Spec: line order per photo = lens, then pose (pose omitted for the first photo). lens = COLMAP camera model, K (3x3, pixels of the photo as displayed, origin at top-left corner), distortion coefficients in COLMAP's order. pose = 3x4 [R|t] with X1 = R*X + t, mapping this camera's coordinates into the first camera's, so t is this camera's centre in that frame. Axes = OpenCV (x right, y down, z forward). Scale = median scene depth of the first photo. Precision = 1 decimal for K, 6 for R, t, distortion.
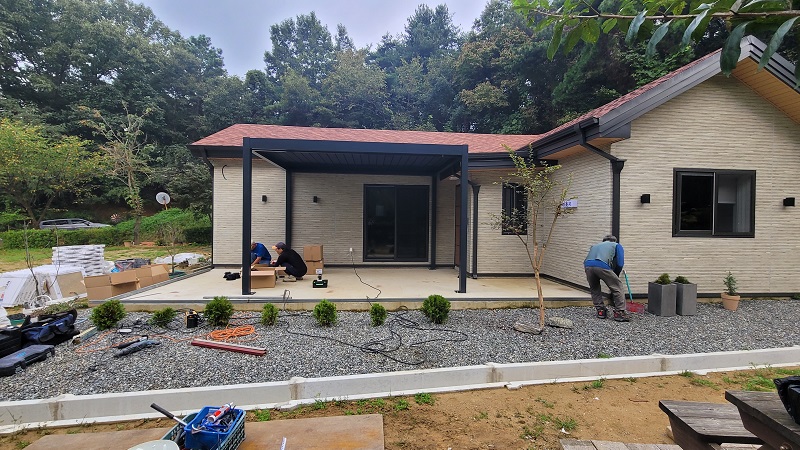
lens RADIAL K [[311.4, 0, 400.5], [0, 311.4, 220.5], [0, 0, 1]] dist [0.021079, 0.000022]
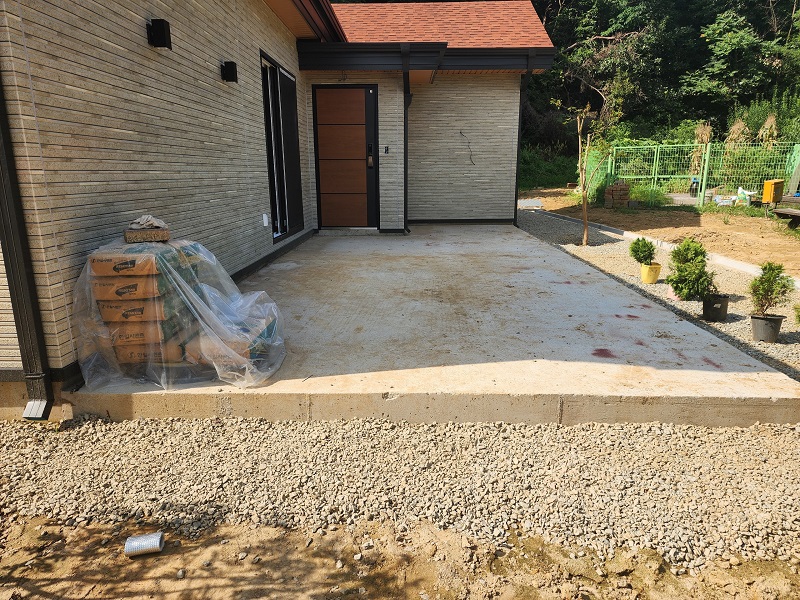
lens RADIAL K [[534.9, 0, 400.0], [0, 534.9, 300.0], [0, 0, 1]] dist [0.106874, -0.092453]
pose [[0.130609, -0.239067, 0.962179, -0.816996], [0.024405, 0.970973, 0.237939, 0.030783], [-0.991134, -0.007595, 0.132652, 0.712987]]
